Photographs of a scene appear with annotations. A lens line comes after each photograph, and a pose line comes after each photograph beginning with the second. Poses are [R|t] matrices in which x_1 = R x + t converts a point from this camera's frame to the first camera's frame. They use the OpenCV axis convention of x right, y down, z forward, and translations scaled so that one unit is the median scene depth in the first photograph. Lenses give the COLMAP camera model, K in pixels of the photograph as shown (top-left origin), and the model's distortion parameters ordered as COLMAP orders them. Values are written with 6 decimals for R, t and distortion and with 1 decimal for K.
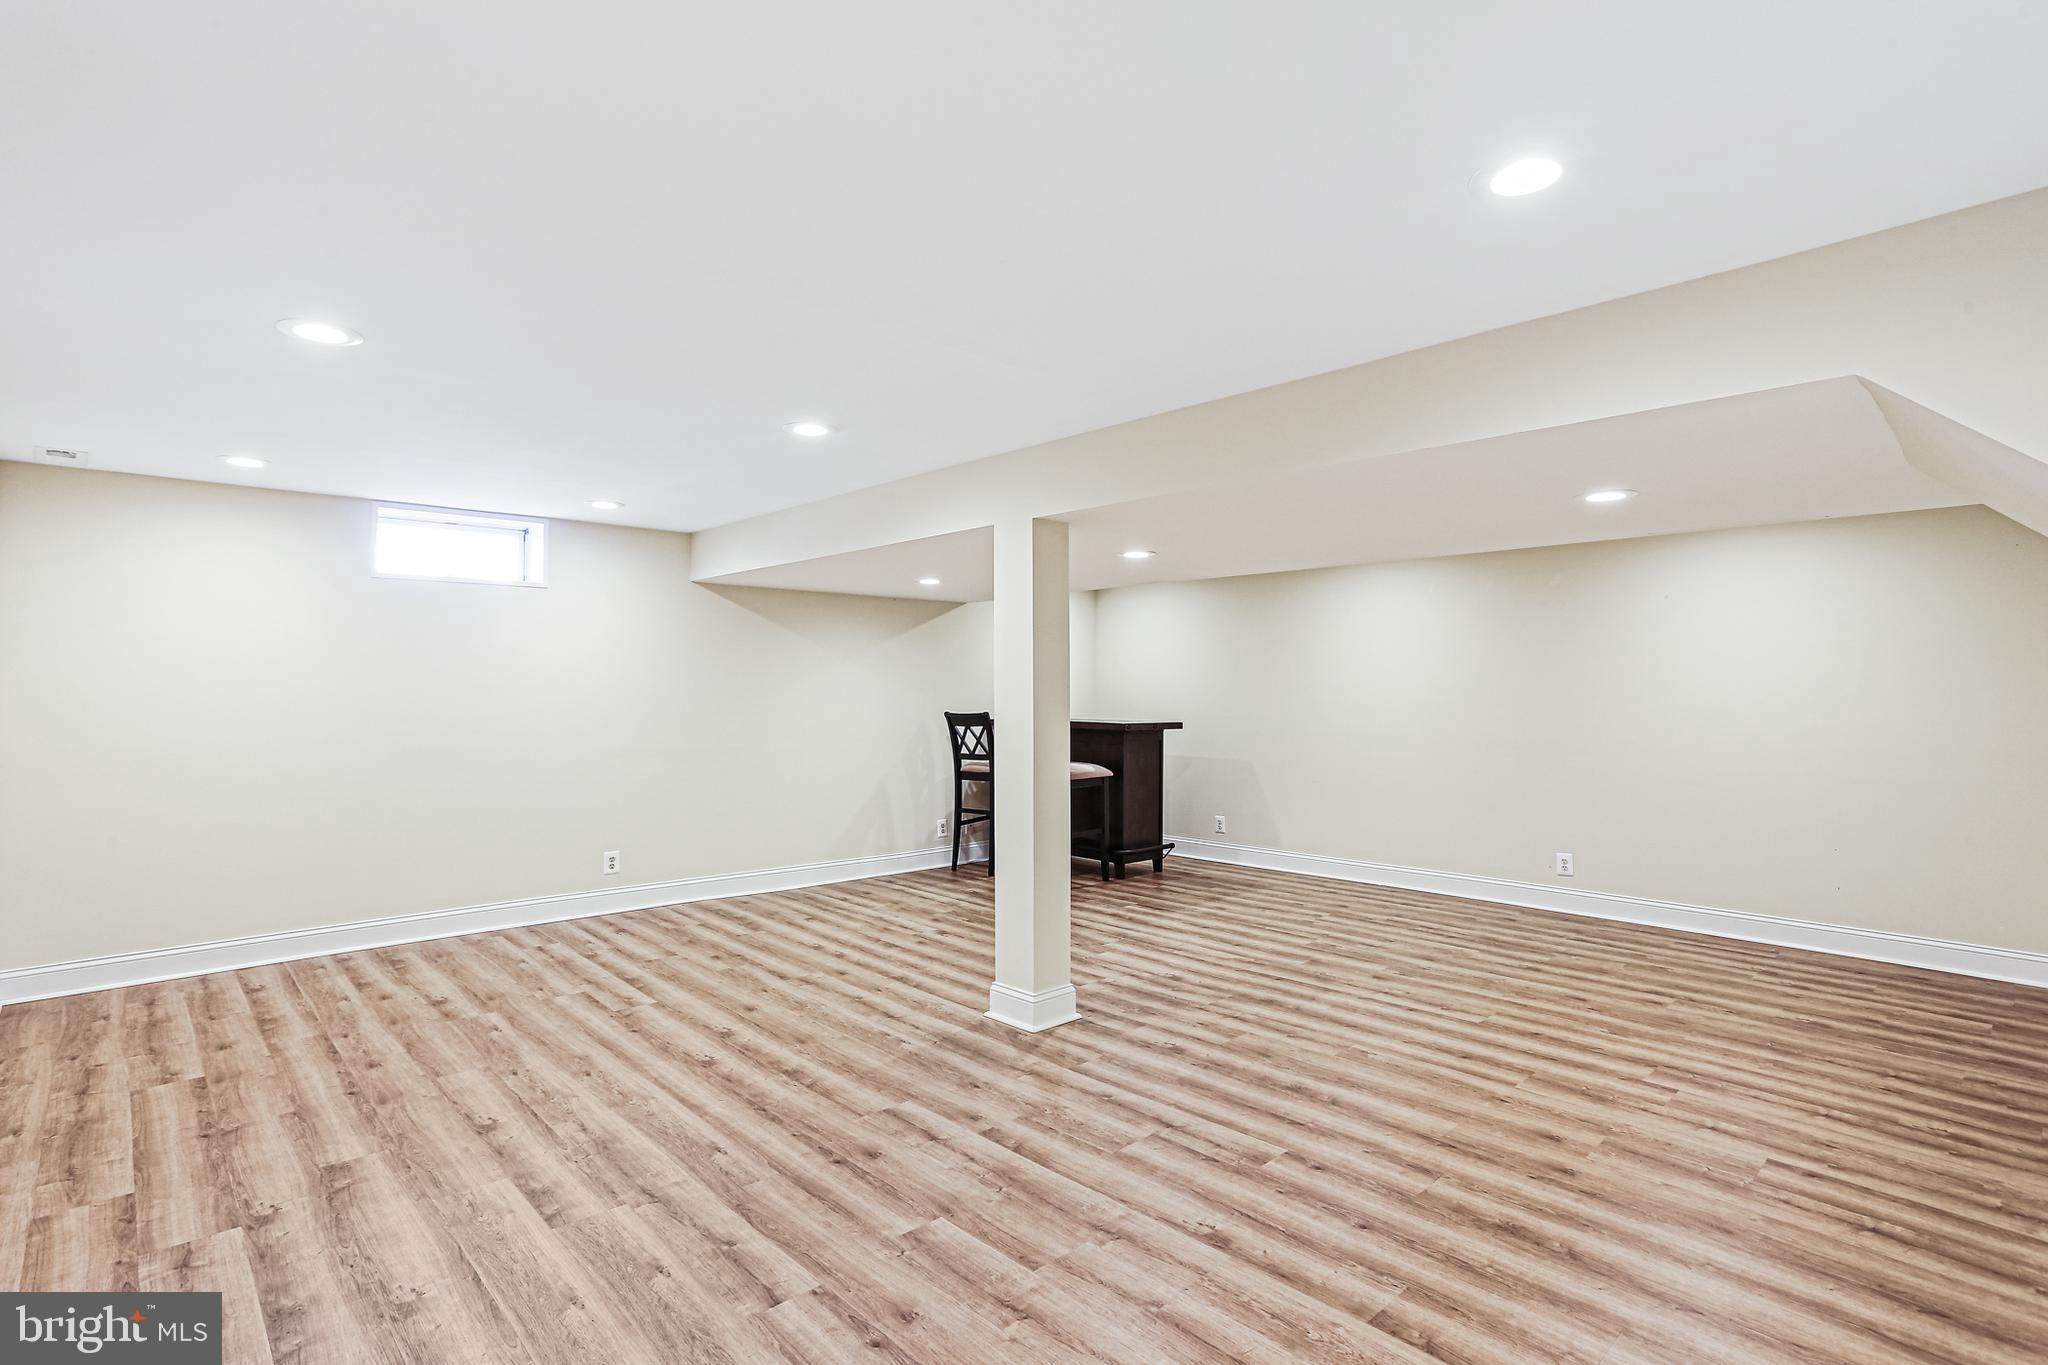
lens RADIAL K [[996.2, 0, 1037.0], [0, 996.2, 690.5], [0, 0, 1]] dist [-0.039214, 0.020416]
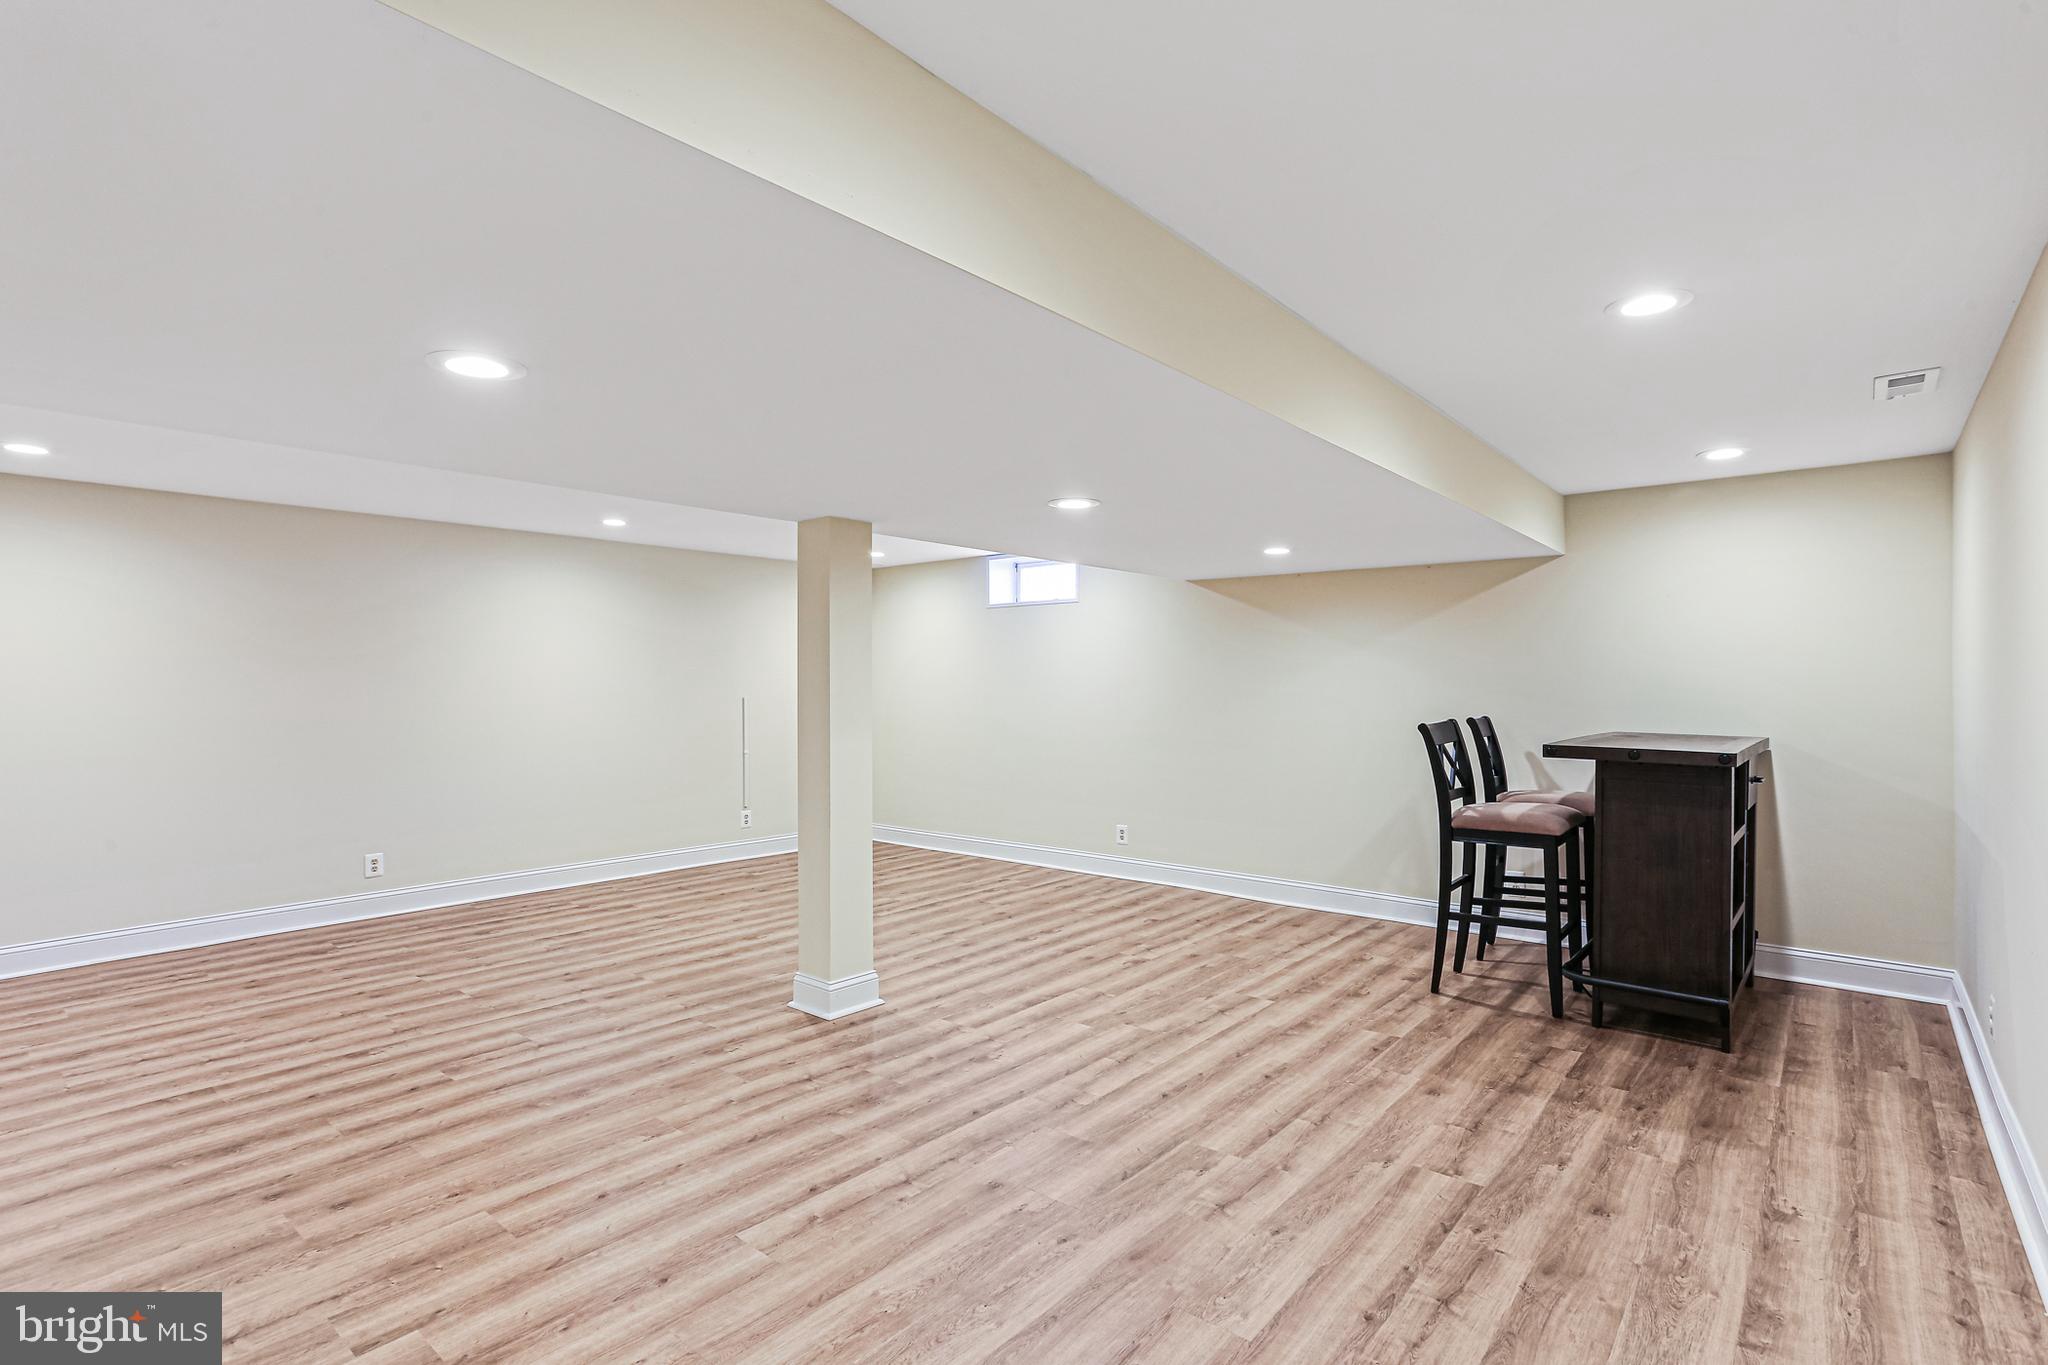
lens RADIAL K [[996.2, 0, 1035.9], [0, 996.2, 675.7], [0, 0, 1]] dist [-0.039214, 0.020416]
pose [[0.116480, -0.011590, -0.993125, 1.084598], [0.000155, 0.999932, -0.011651, -0.003461], [0.993193, 0.001203, 0.116474, 1.117662]]
